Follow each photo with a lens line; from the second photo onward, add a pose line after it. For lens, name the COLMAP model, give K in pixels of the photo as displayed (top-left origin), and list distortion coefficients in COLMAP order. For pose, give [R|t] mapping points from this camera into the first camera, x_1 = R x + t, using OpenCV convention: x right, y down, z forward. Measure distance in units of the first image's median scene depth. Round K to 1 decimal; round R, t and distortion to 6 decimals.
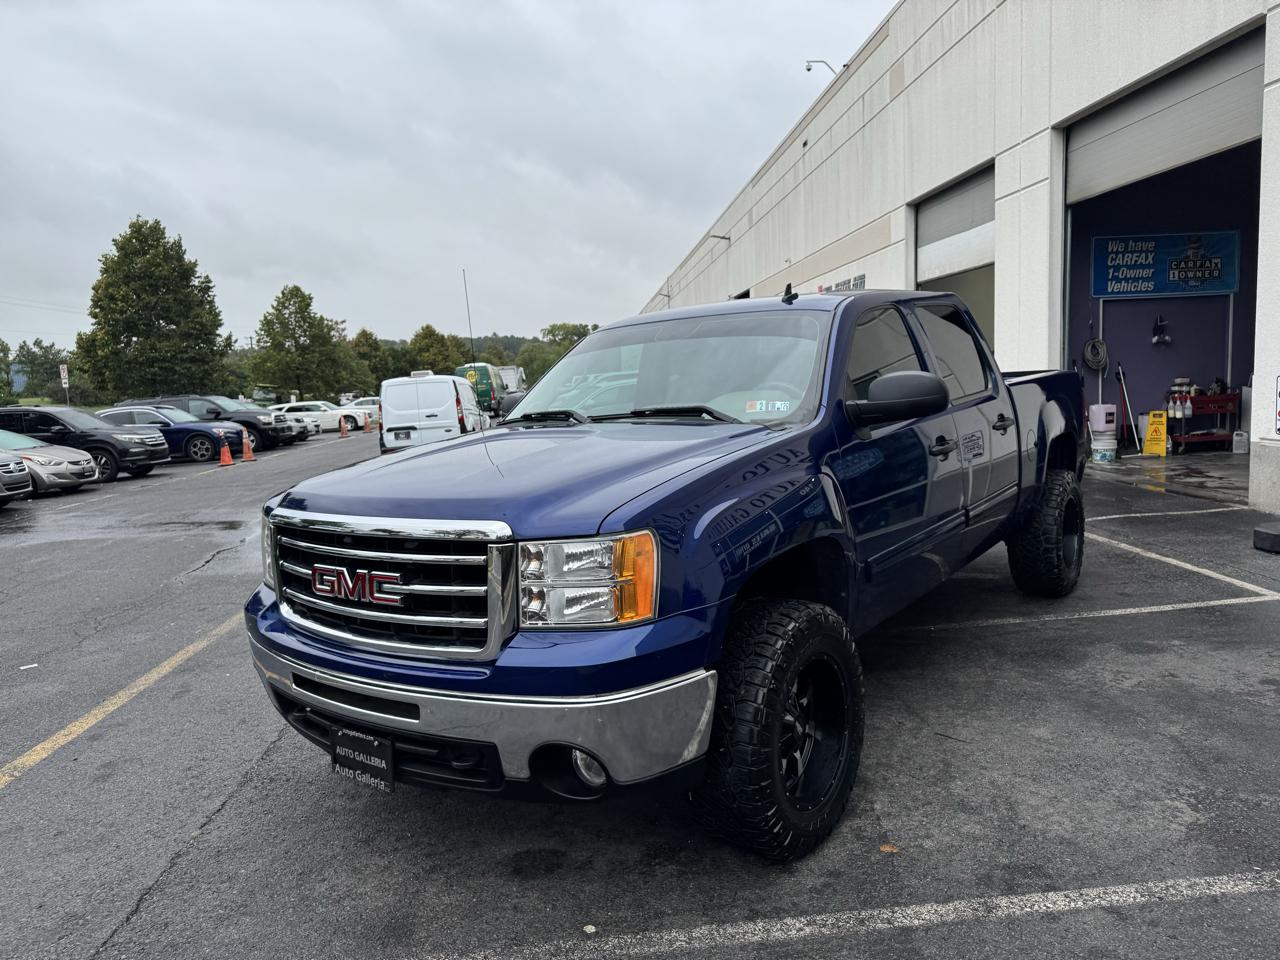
lens RADIAL K [[898.4, 0, 654.5], [0, 898.4, 480.9], [0, 0, 1]] dist [0.040574, -0.047520]
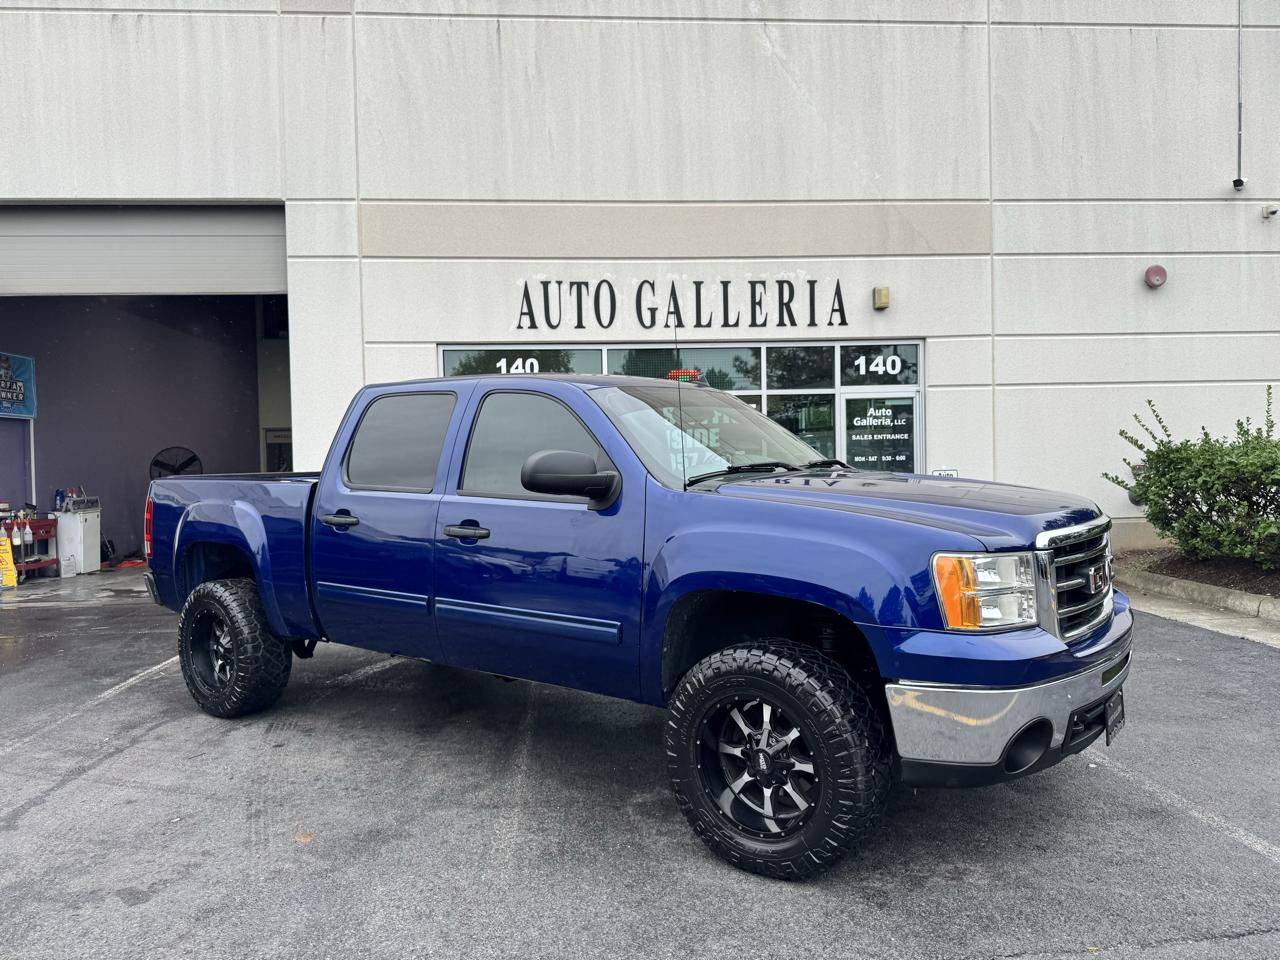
lens RADIAL K [[898.4, 0, 644.0], [0, 898.4, 492.9], [0, 0, 1]] dist [0.040574, -0.047520]
pose [[-0.001519, 0.017961, 0.999838, -0.412223], [0.141777, 0.989743, -0.017564, -0.017719], [-0.989897, 0.141727, -0.004050, 0.418938]]
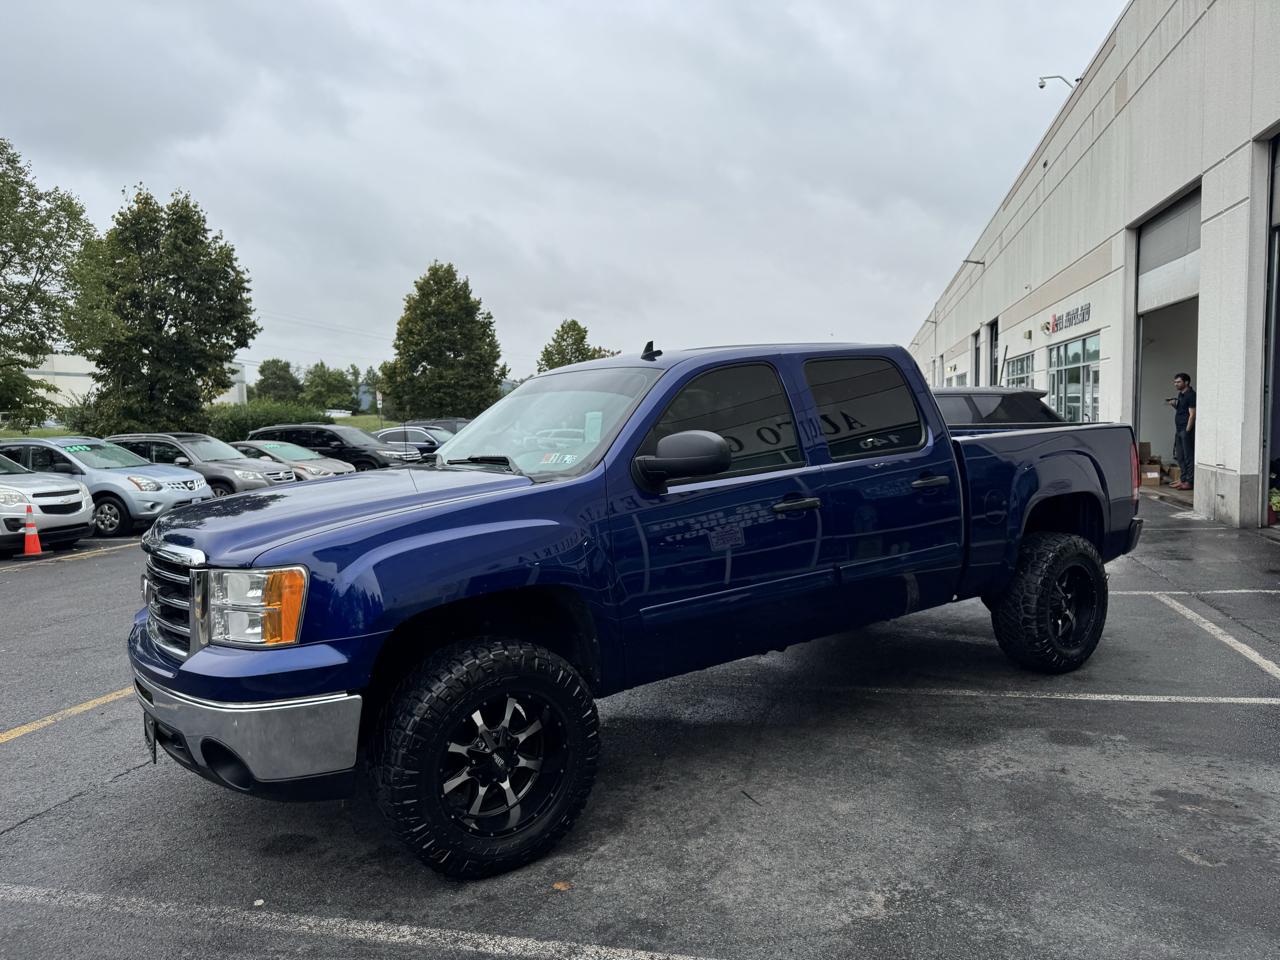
lens RADIAL K [[898.4, 0, 655.4], [0, 898.4, 489.7], [0, 0, 1]] dist [0.040574, -0.047520]
pose [[0.952308, 0.048148, -0.301315, 0.179879], [-0.054301, 0.998452, -0.012073, -0.012875], [0.300267, 0.027859, 0.953448, 0.004580]]
